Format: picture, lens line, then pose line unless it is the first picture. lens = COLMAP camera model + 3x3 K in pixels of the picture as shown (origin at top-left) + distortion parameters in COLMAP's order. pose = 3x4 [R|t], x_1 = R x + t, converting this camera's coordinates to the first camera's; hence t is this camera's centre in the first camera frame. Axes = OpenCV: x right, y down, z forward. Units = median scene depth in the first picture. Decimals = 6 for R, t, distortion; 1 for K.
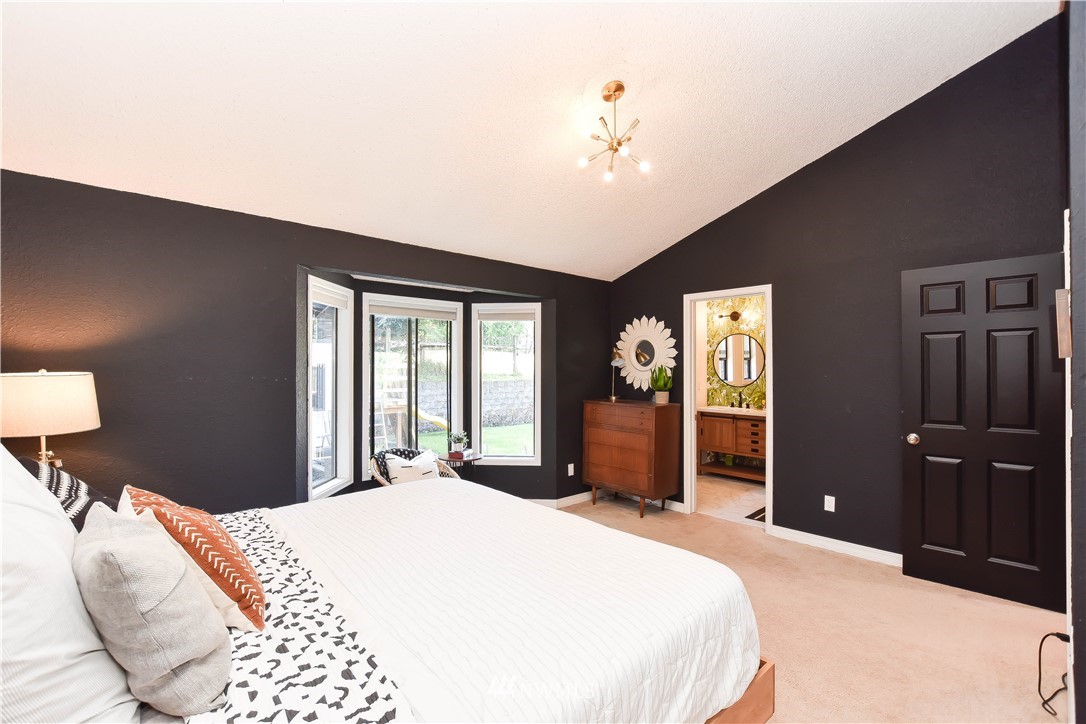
lens RADIAL K [[480.9, 0, 546.1], [0, 480.9, 370.3], [0, 0, 1]] dist [-0.019841, 0.003966]
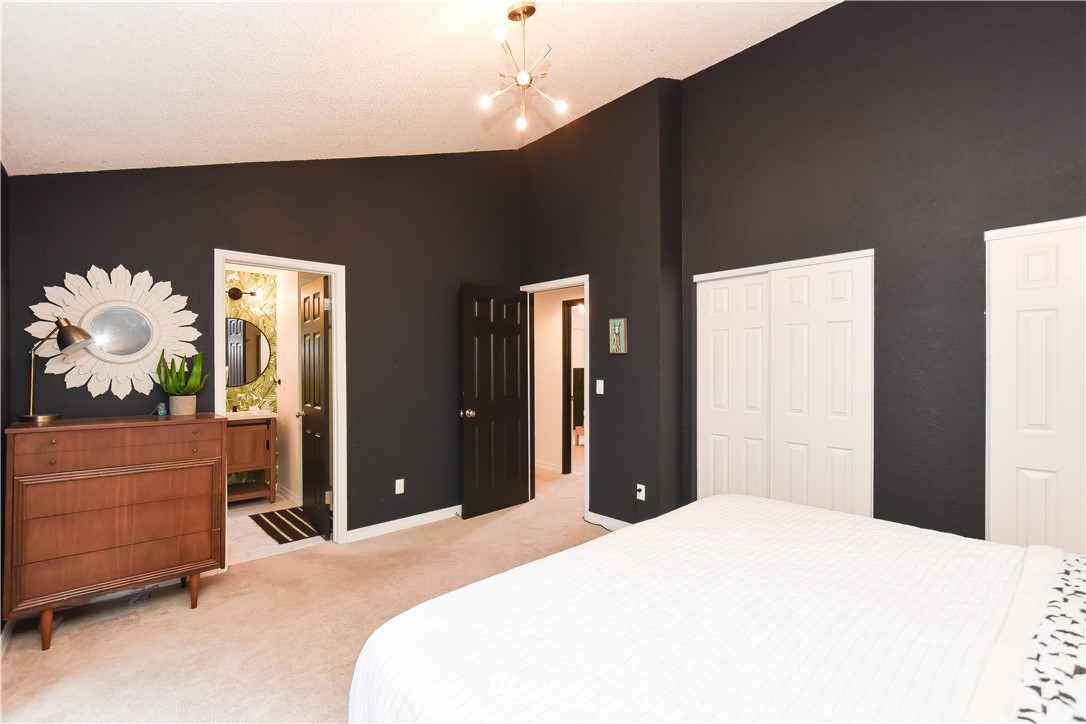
lens RADIAL K [[480.9, 0, 545.2], [0, 480.9, 360.8], [0, 0, 1]] dist [-0.019841, 0.003966]
pose [[-0.008666, 0.005964, 0.999945, -0.306974], [0.008105, 0.999950, -0.005894, 0.005319], [-0.999930, 0.008053, -0.008714, 0.435798]]
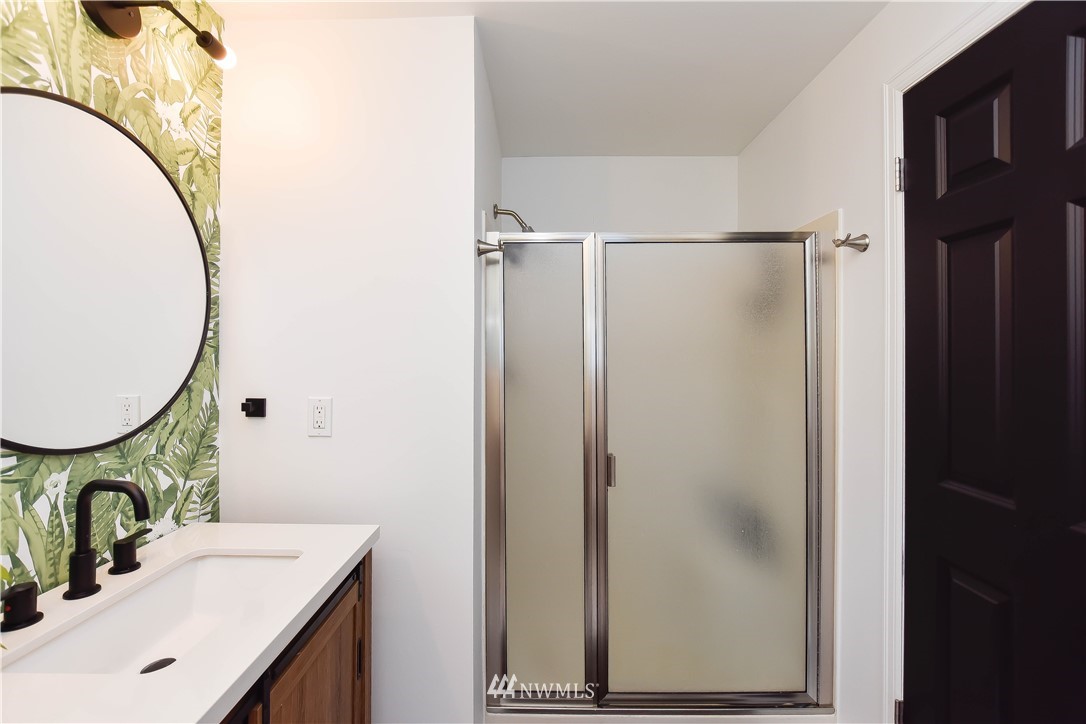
lens RADIAL K [[480.9, 0, 539.4], [0, 480.9, 352.2], [0, 0, 1]] dist [-0.019841, 0.003966]
pose [[-0.738862, 0.004508, 0.673842, 0.309010], [0.003209, 0.999990, -0.003172, 0.007752], [-0.673850, -0.000182, -0.738868, 1.000193]]
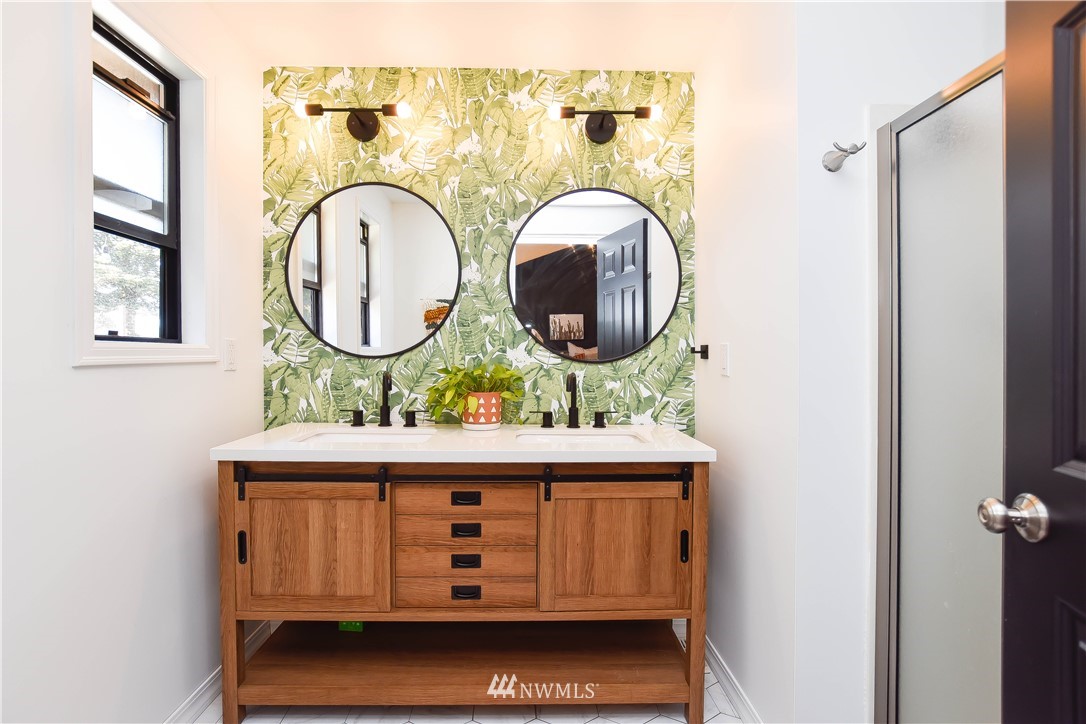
lens RADIAL K [[480.9, 0, 537.1], [0, 480.9, 359.9], [0, 0, 1]] dist [-0.019841, 0.003966]
pose [[0.660526, -0.007079, 0.750770, 0.262619], [0.001648, 0.999967, 0.007979, 0.037160], [-0.750801, -0.004033, 0.660516, 0.789871]]
